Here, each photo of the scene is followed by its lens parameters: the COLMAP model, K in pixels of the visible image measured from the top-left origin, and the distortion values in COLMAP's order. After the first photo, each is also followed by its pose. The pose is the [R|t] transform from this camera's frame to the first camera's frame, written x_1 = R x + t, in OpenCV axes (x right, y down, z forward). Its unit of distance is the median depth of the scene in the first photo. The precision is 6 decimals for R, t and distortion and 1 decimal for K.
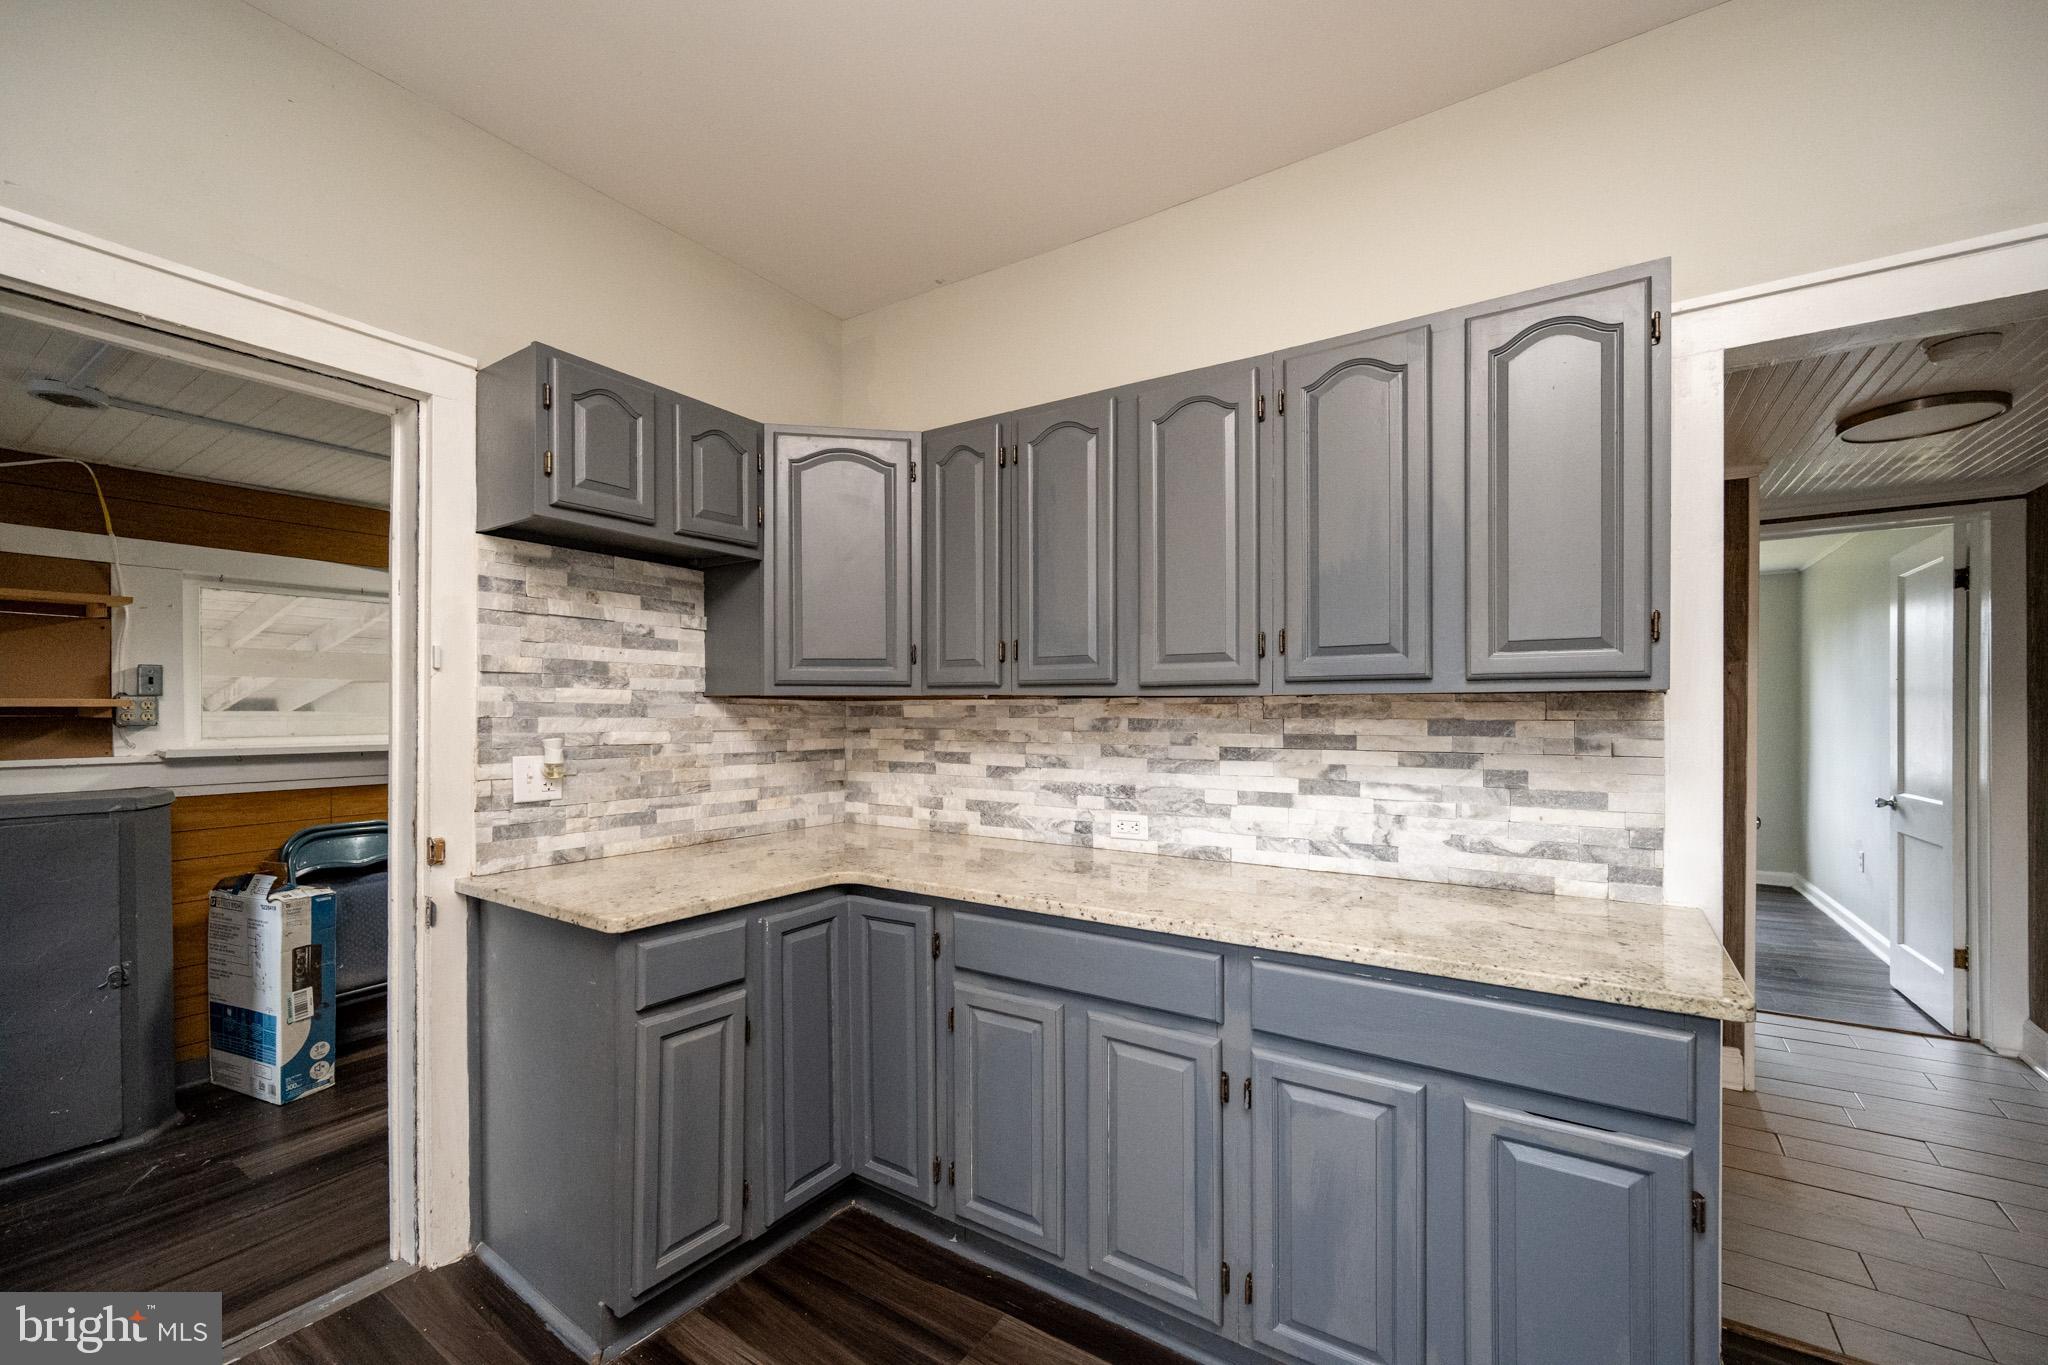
lens RADIAL K [[827.9, 0, 1045.3], [0, 827.9, 714.2], [0, 0, 1]] dist [-0.000813, -0.000198]
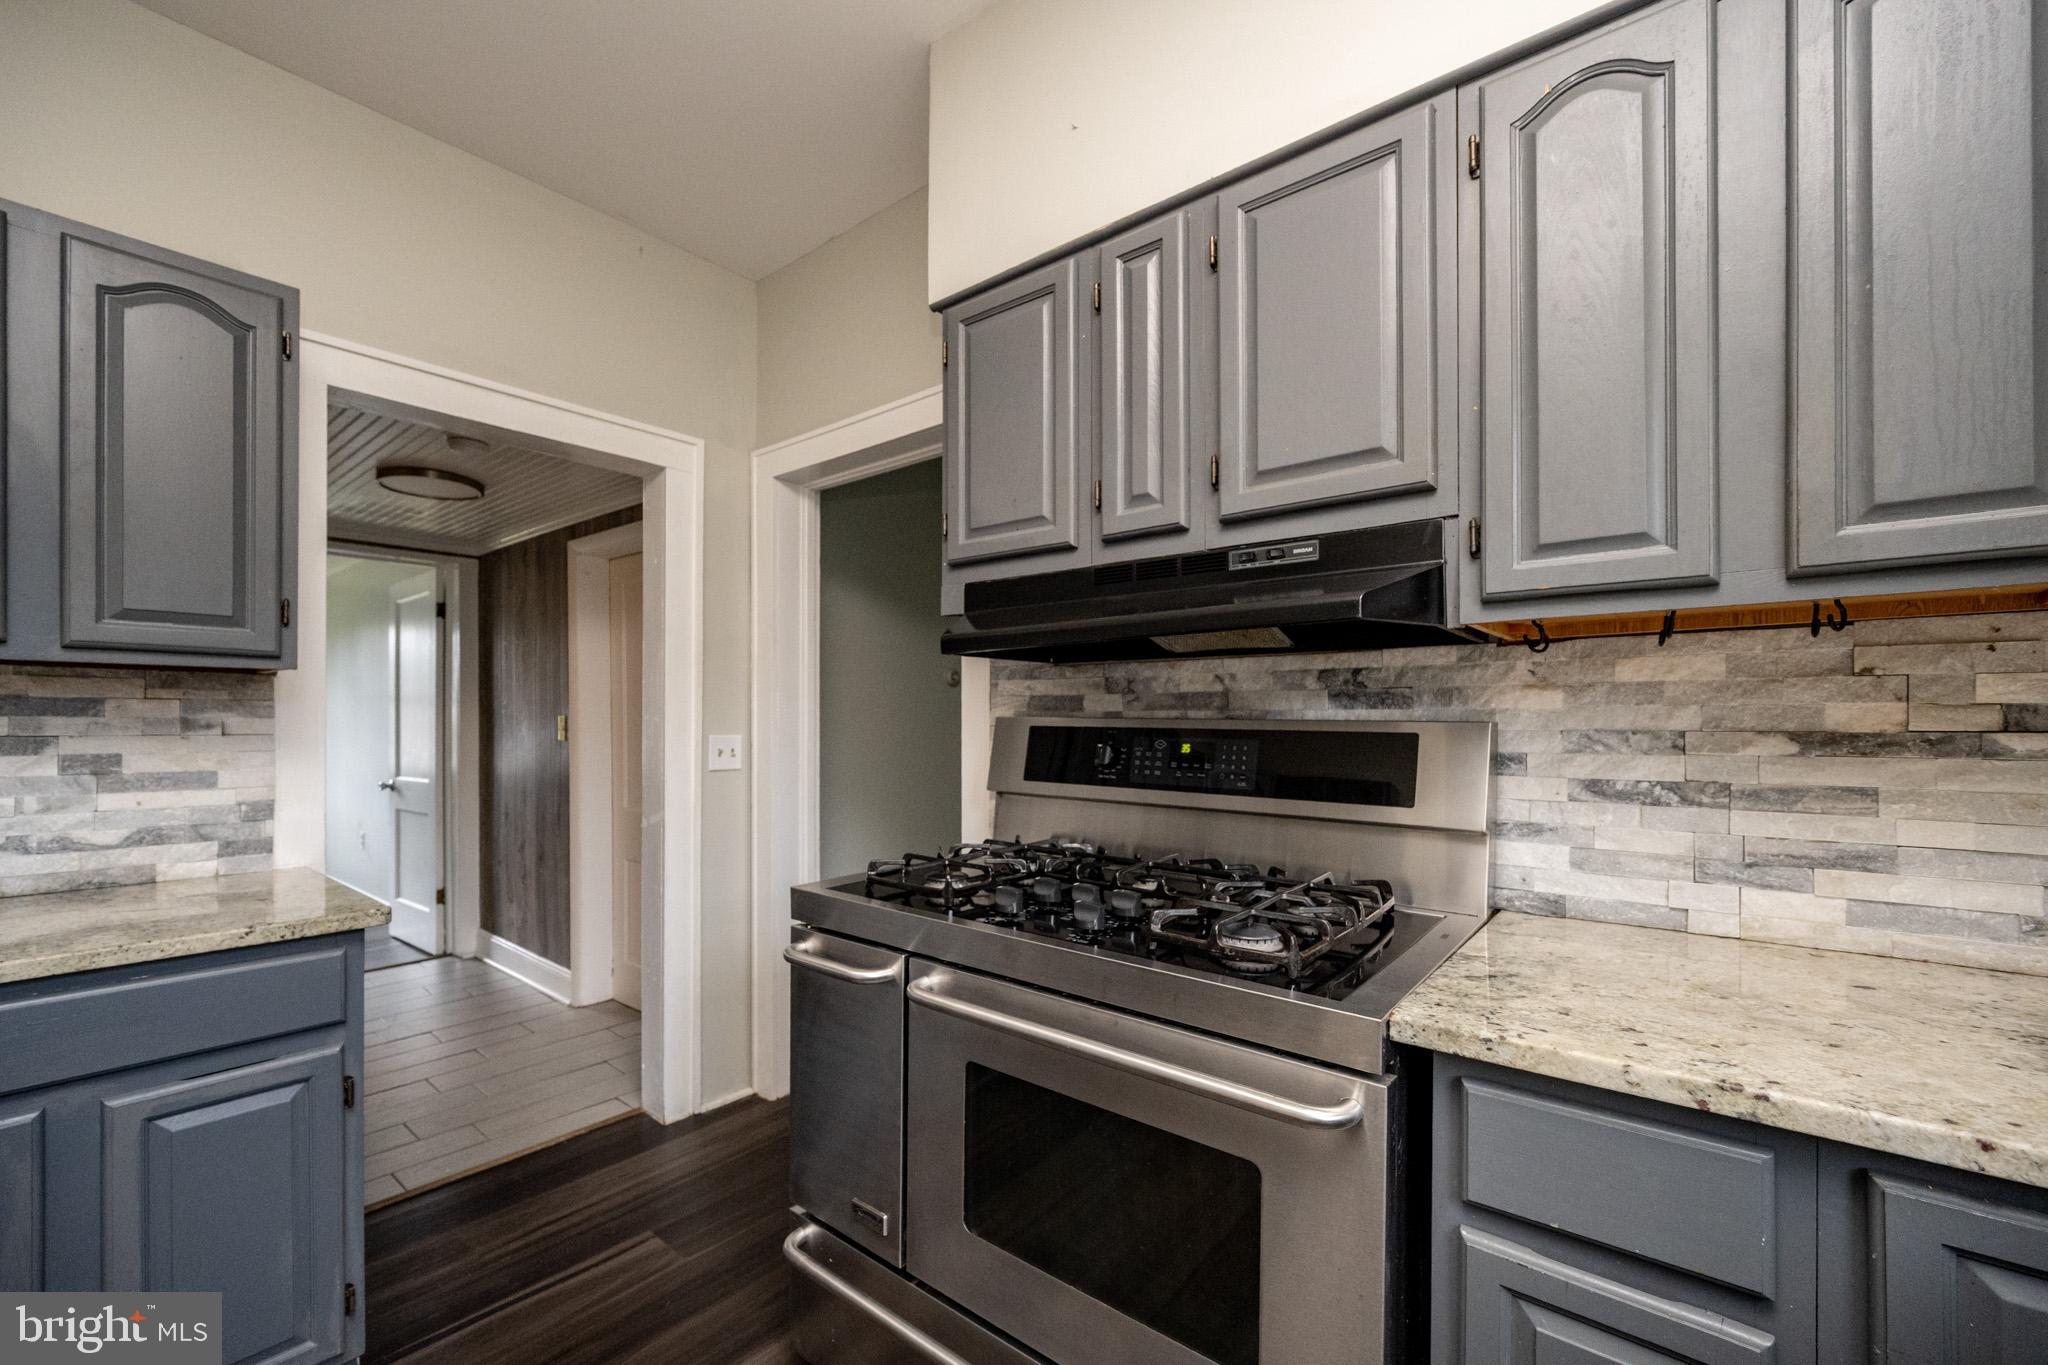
lens RADIAL K [[827.9, 0, 975.3], [0, 827.9, 714.7], [0, 0, 1]] dist [-0.000813, -0.000198]
pose [[0.132263, 0.008810, 0.991176, -0.186693], [0.001545, 0.999957, -0.009095, 0.033093], [-0.991213, 0.002734, 0.132244, -0.053430]]
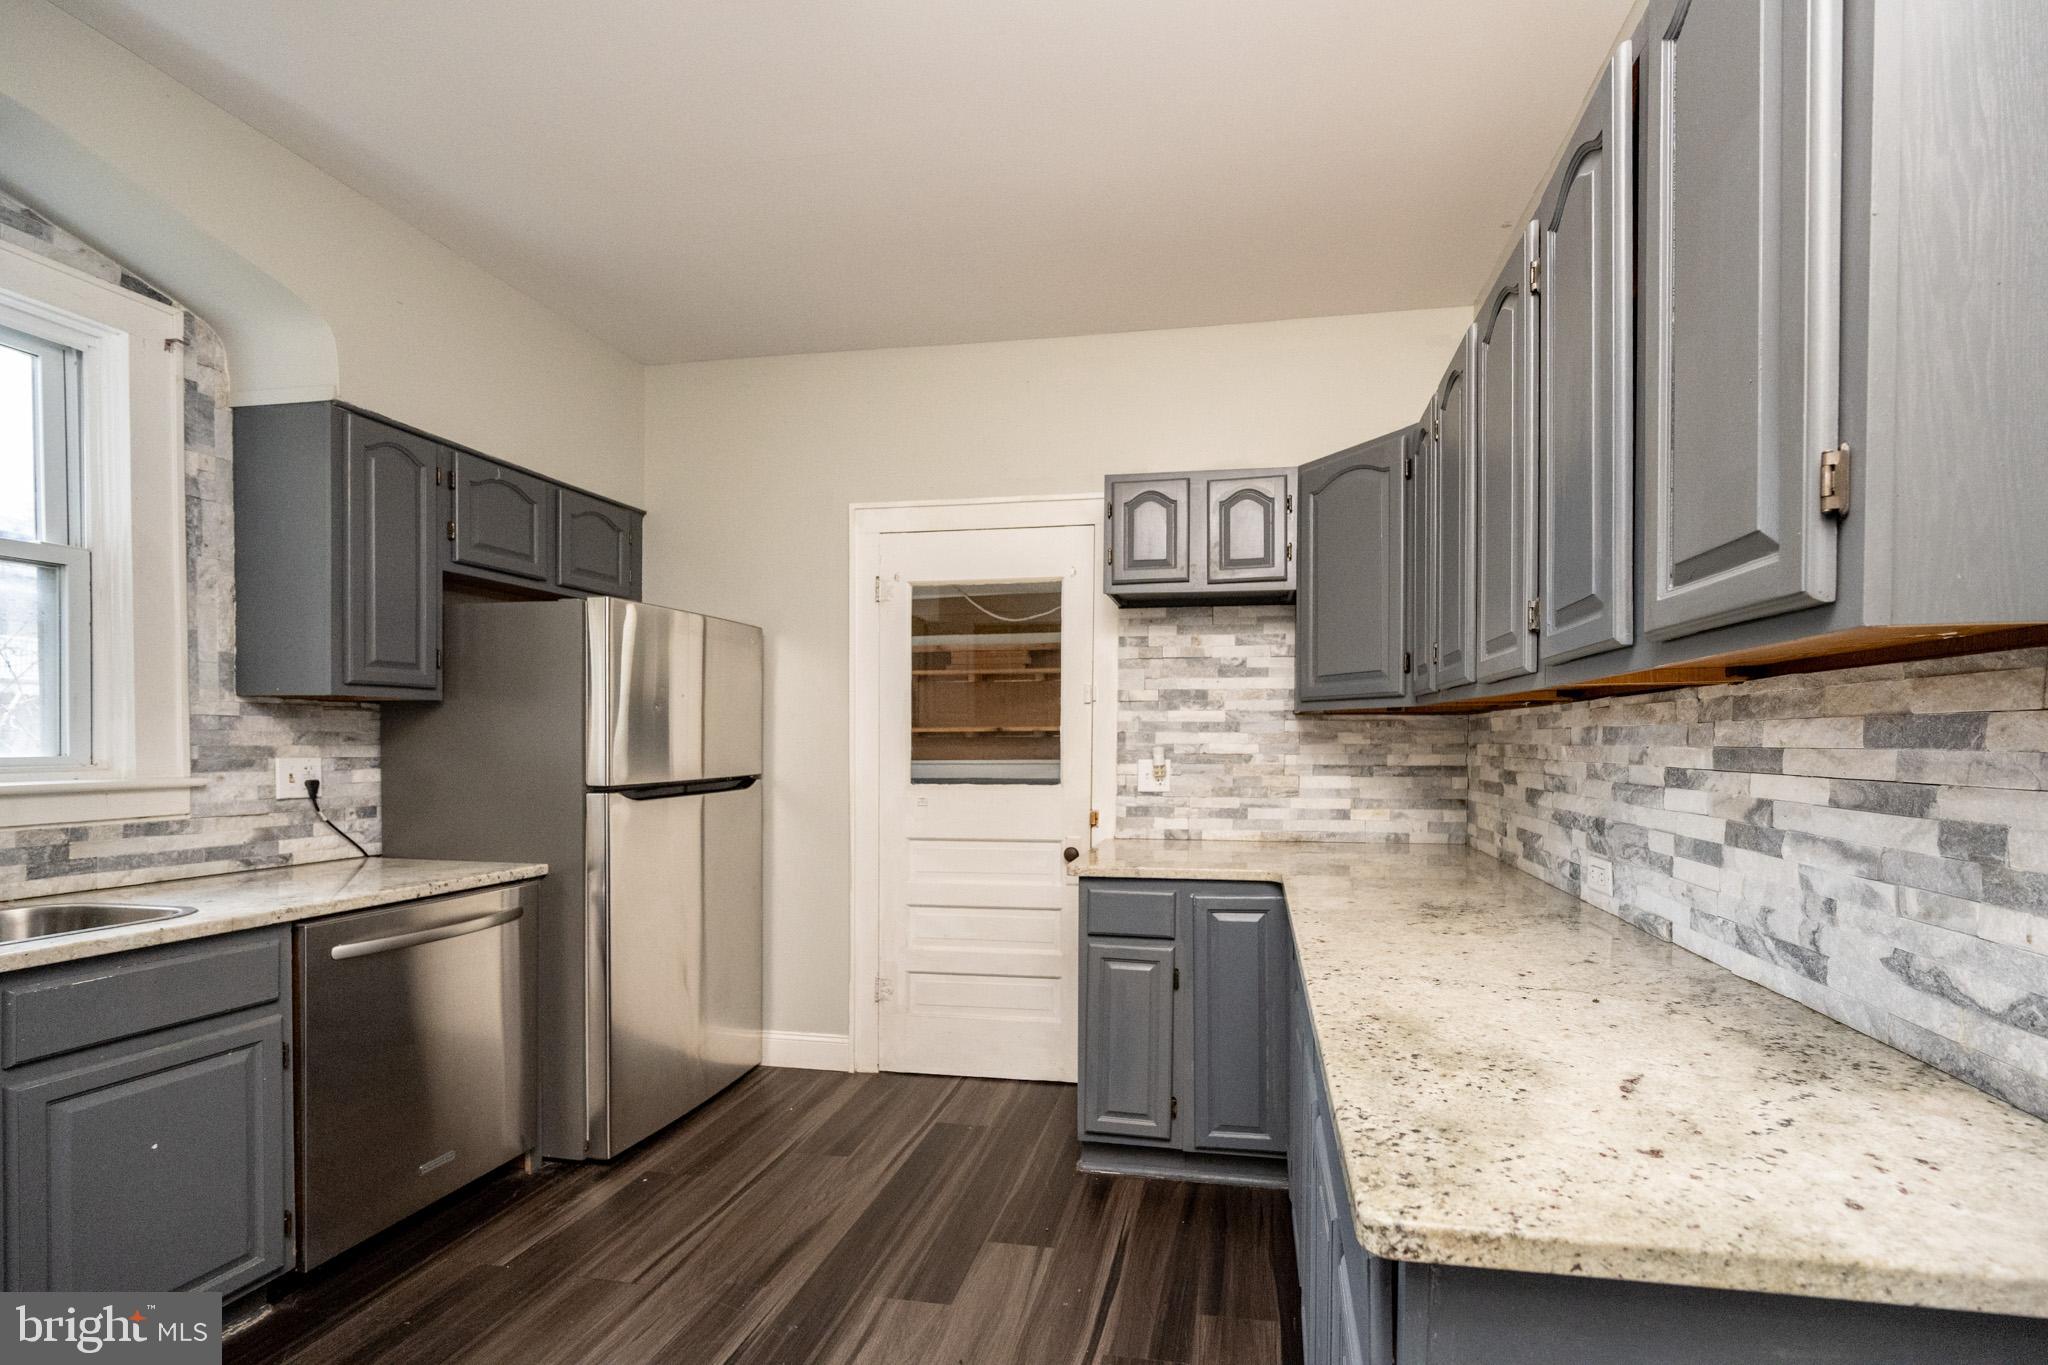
lens RADIAL K [[895.7, 0, 1121.7], [0, 895.7, 748.0], [0, 0, 1]] dist [-0.011645, 0.000010]
pose [[0.393621, 0.004845, -0.919260, 0.775543], [0.001766, 0.999980, 0.006027, 0.021727], [0.919271, -0.003996, 0.393605, 0.359965]]
